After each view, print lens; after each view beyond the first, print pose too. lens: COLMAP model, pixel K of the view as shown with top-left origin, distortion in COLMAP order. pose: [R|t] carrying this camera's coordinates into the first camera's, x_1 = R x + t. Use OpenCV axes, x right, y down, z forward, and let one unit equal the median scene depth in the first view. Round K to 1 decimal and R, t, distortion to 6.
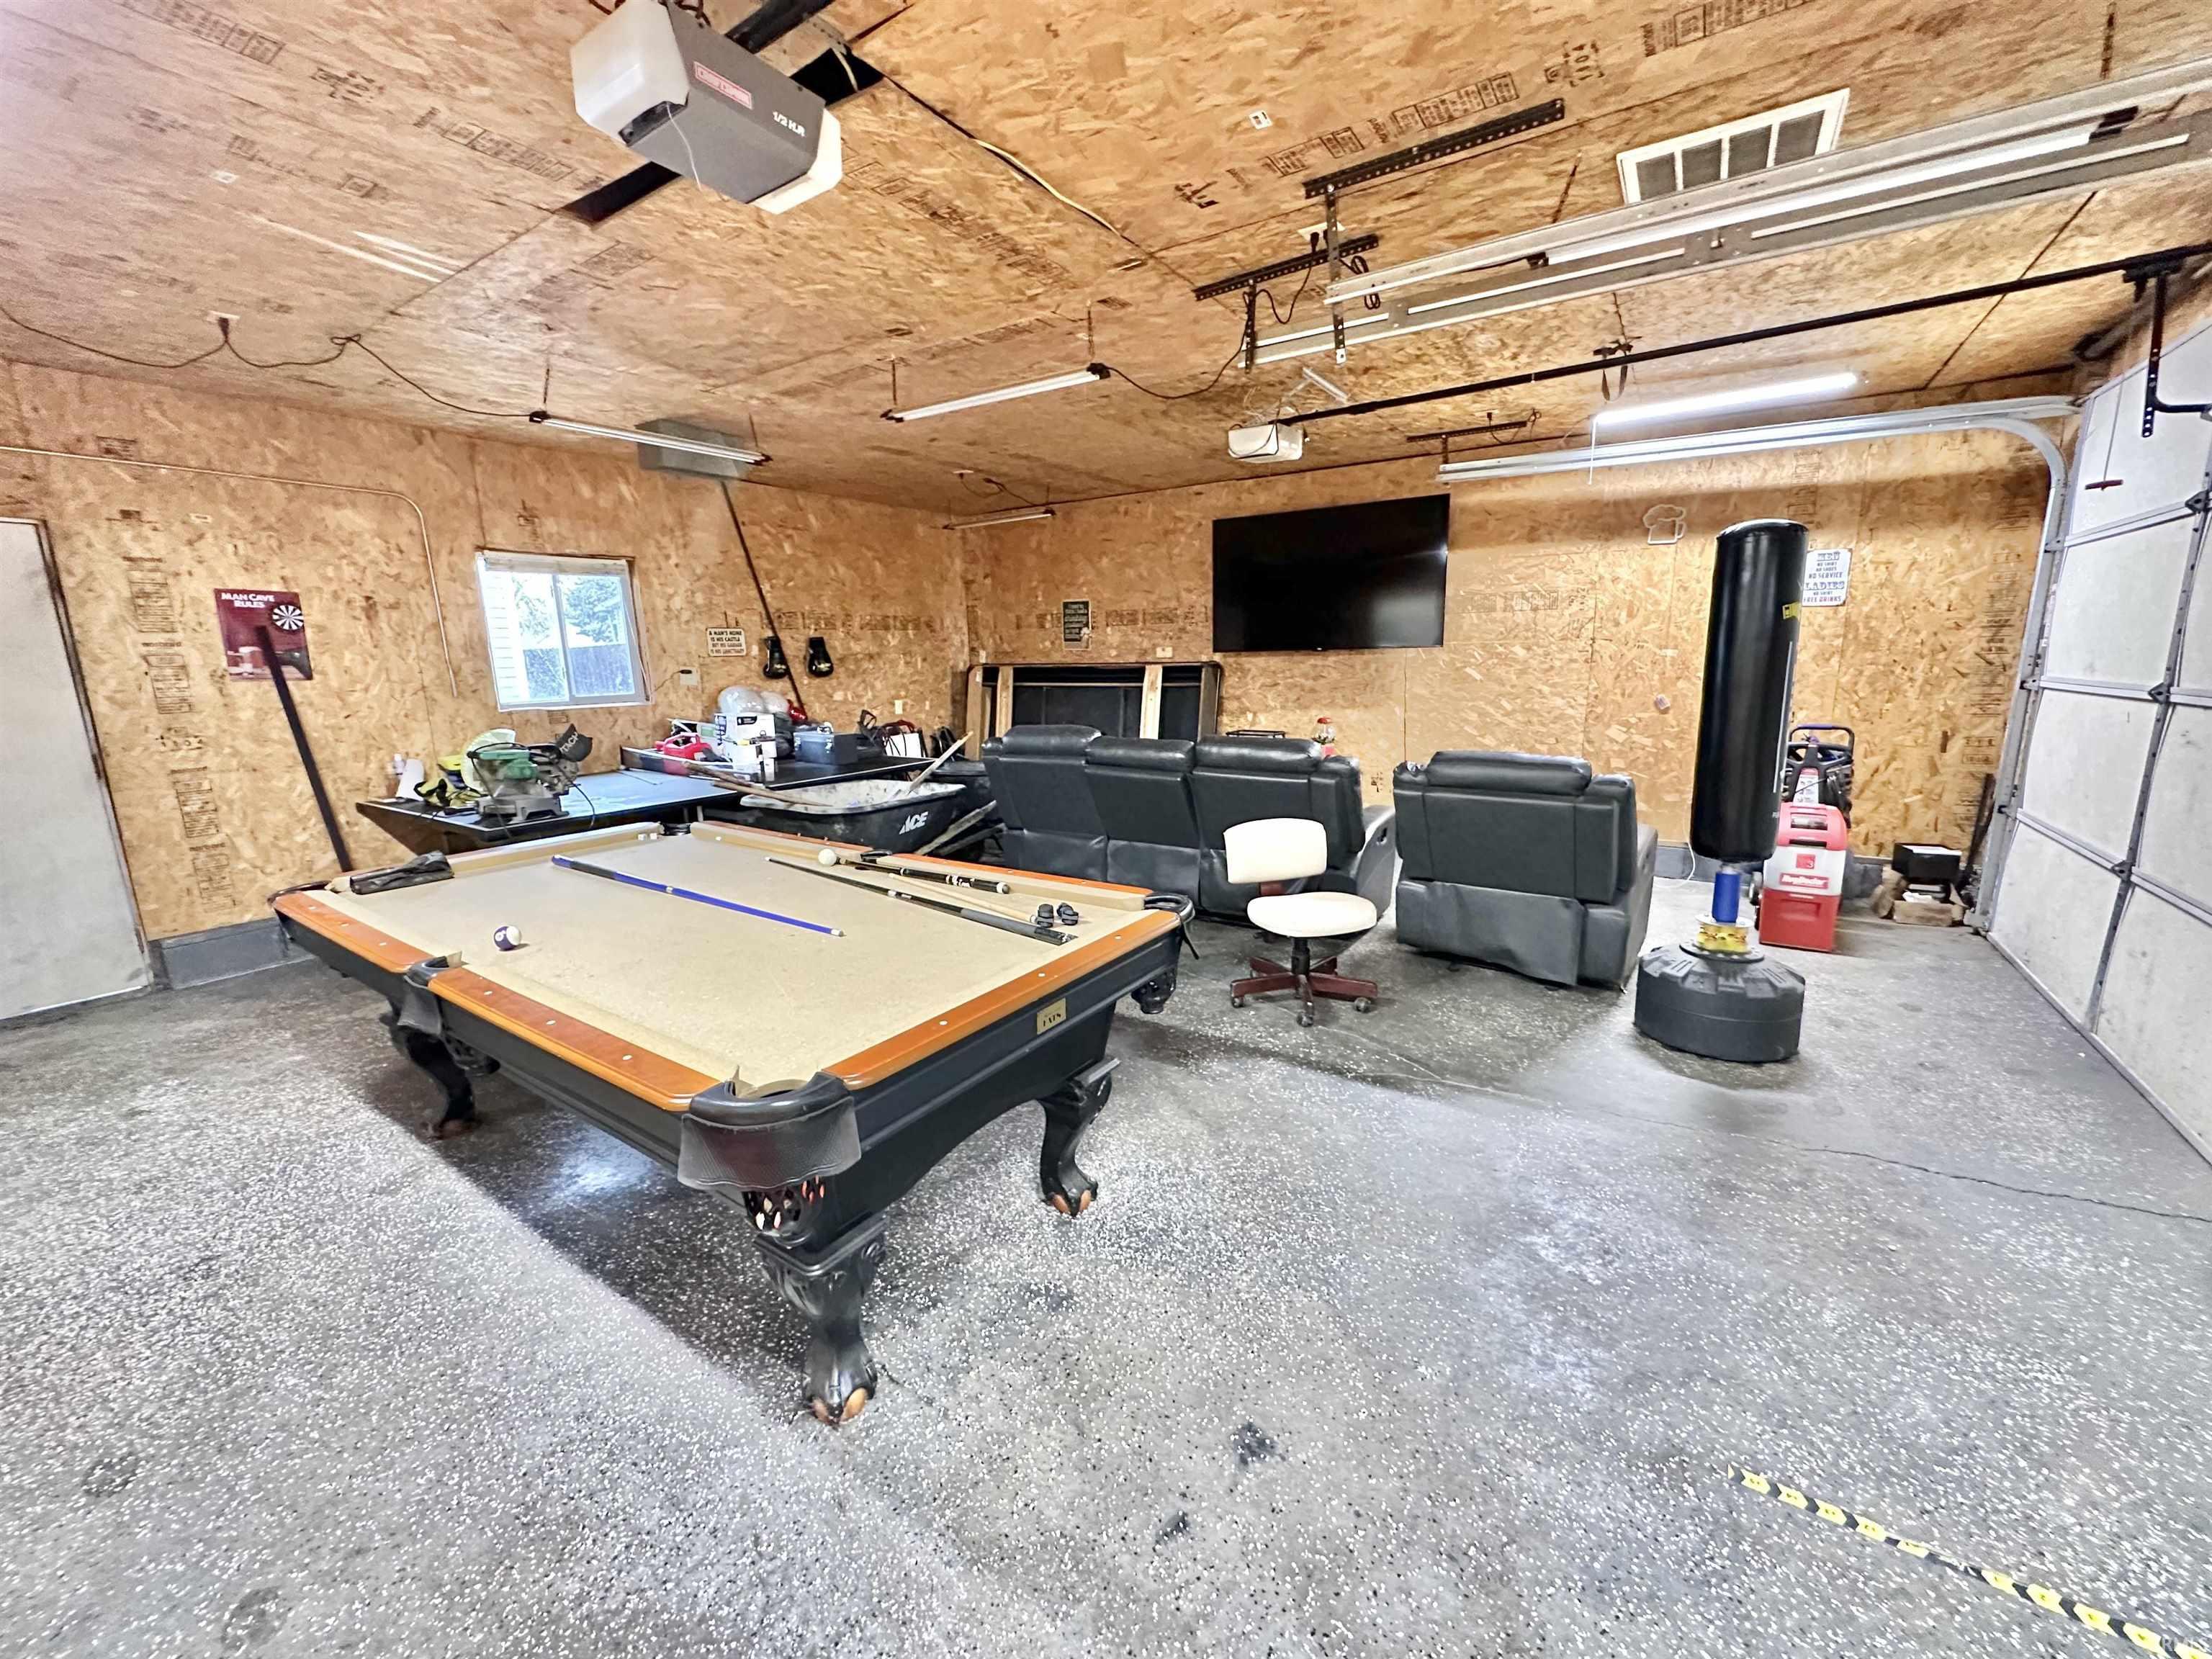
lens RADIAL K [[878.4, 0, 1105.2], [0, 878.4, 825.5], [0, 0, 1]] dist [-0.004166, 0.001076]
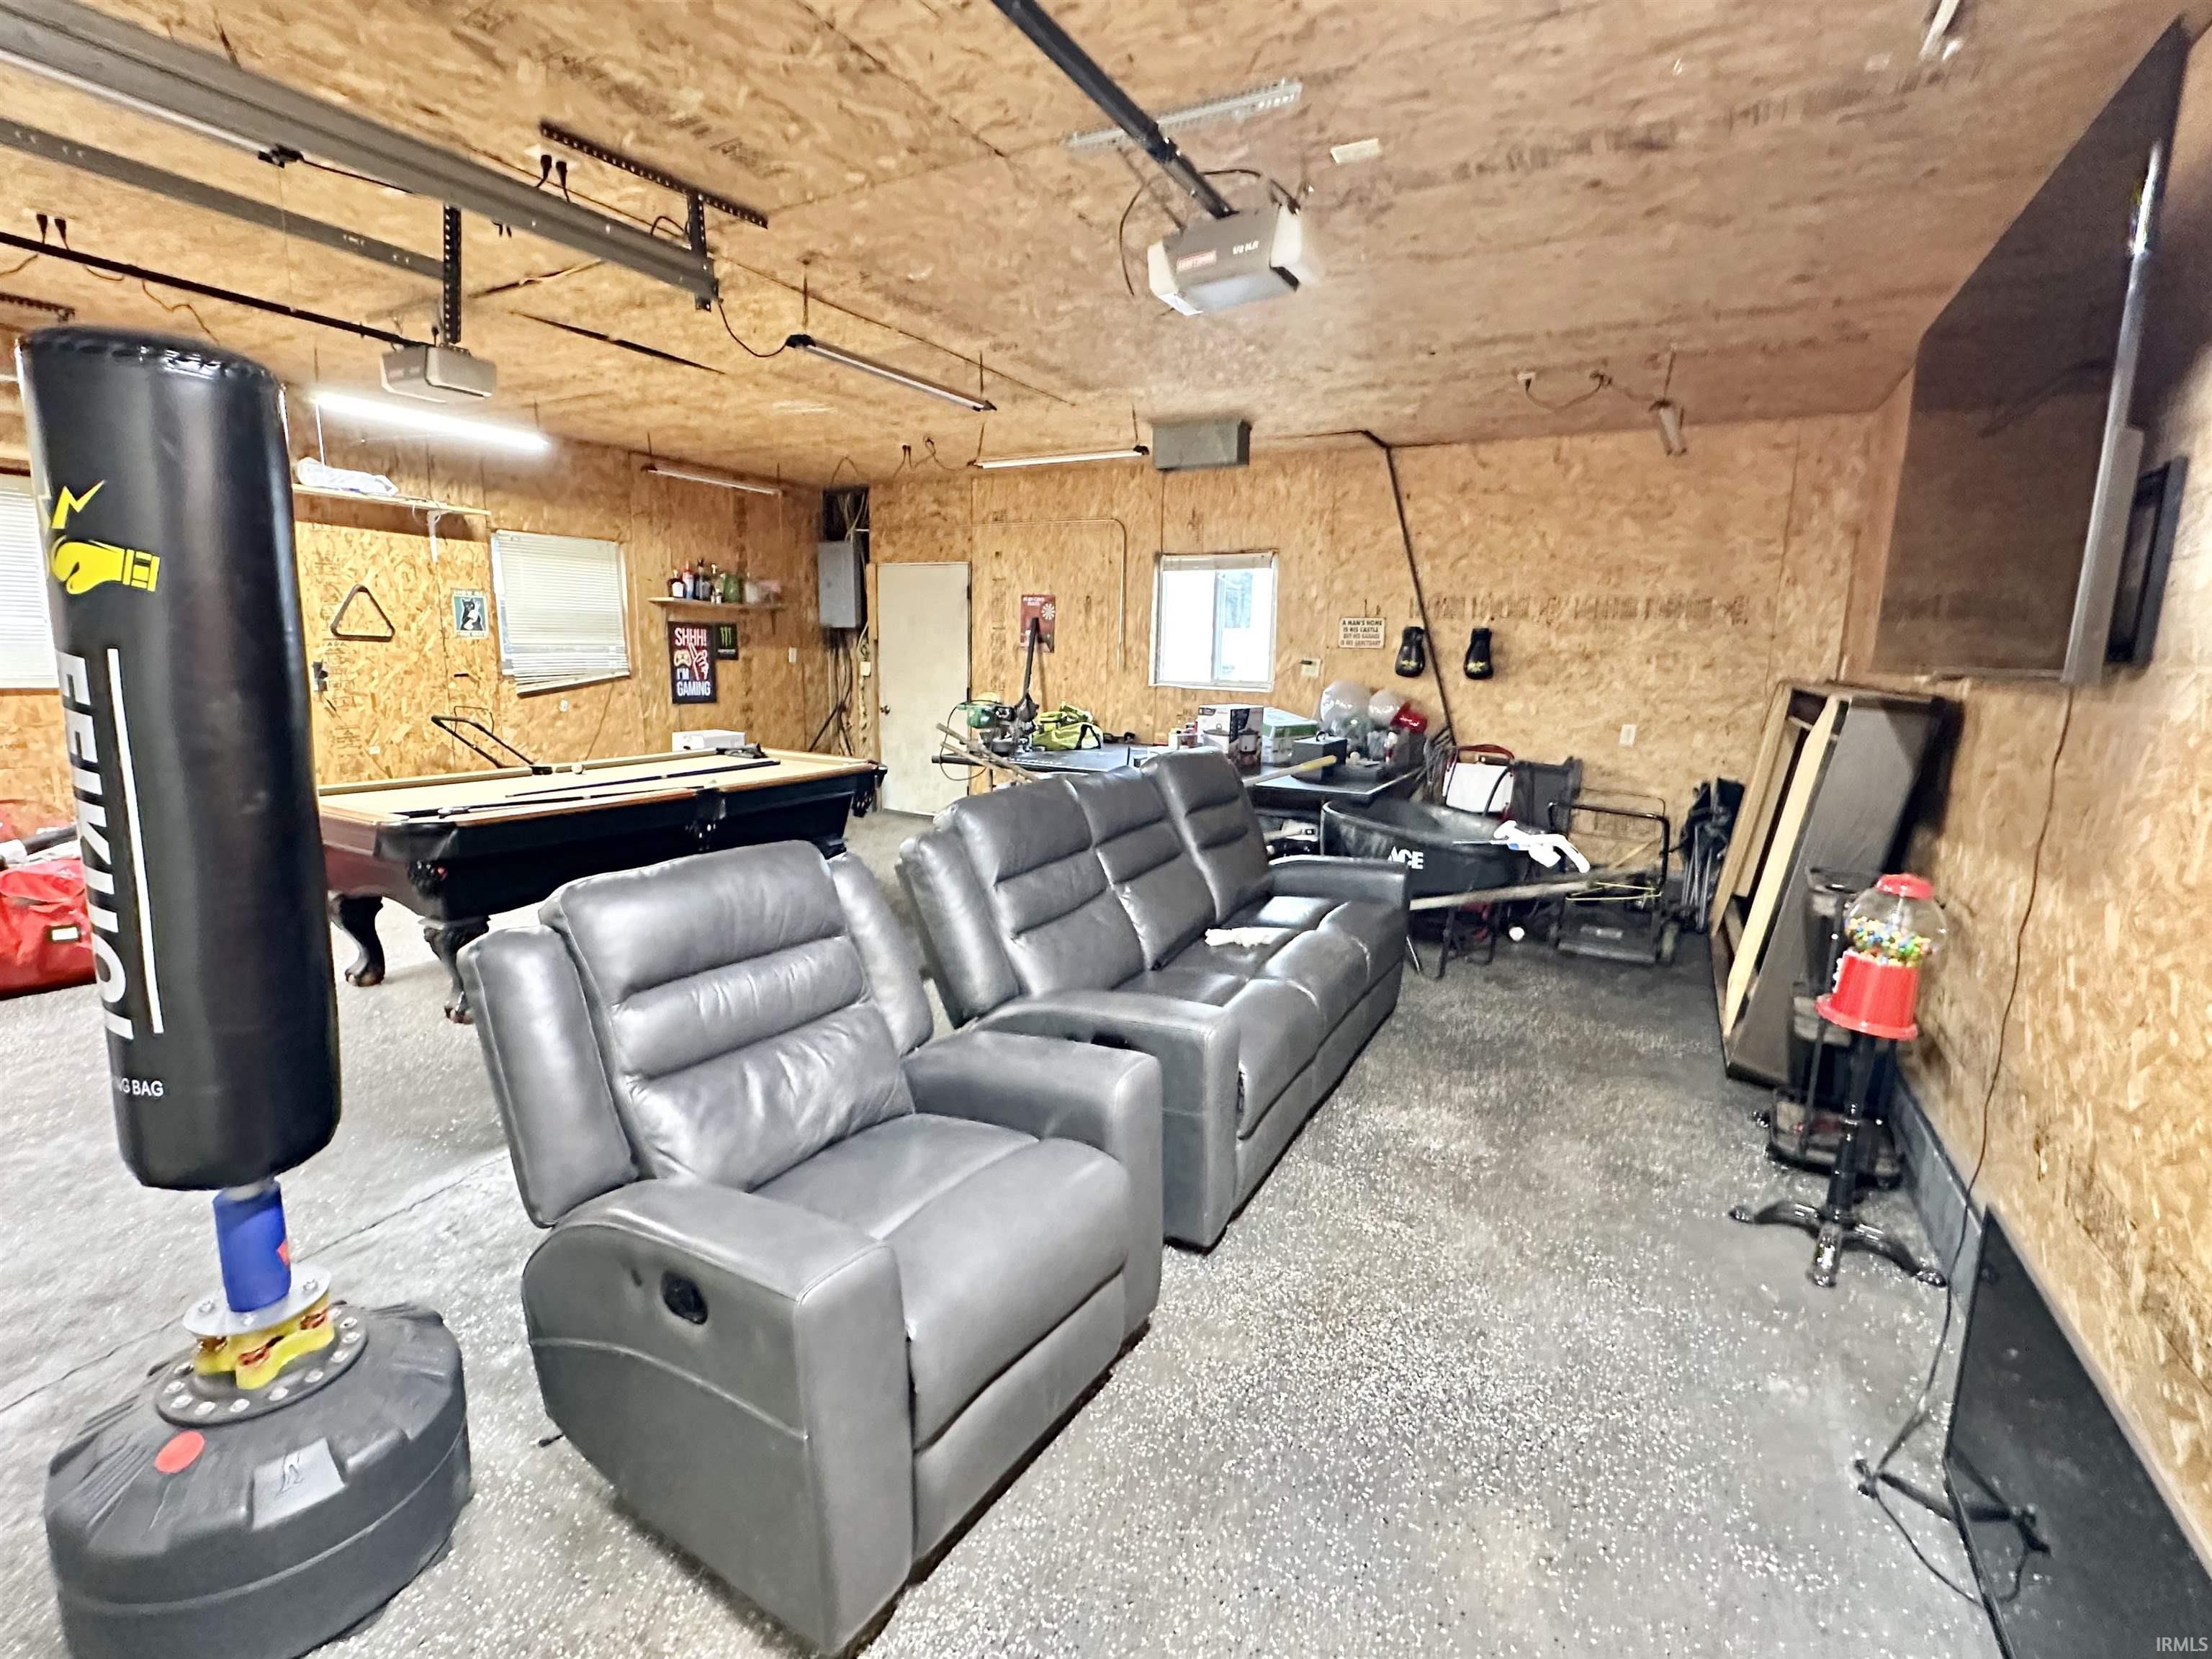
lens RADIAL K [[997.9, 0, 1106.6], [0, 997.9, 817.9], [0, 0, 1]] dist [-0.003176, -0.000024]
pose [[0.085736, 0.194757, -0.977097, 0.613926], [-0.213817, 0.961455, 0.172878, -0.155084], [0.973104, 0.194098, 0.124074, 0.689654]]
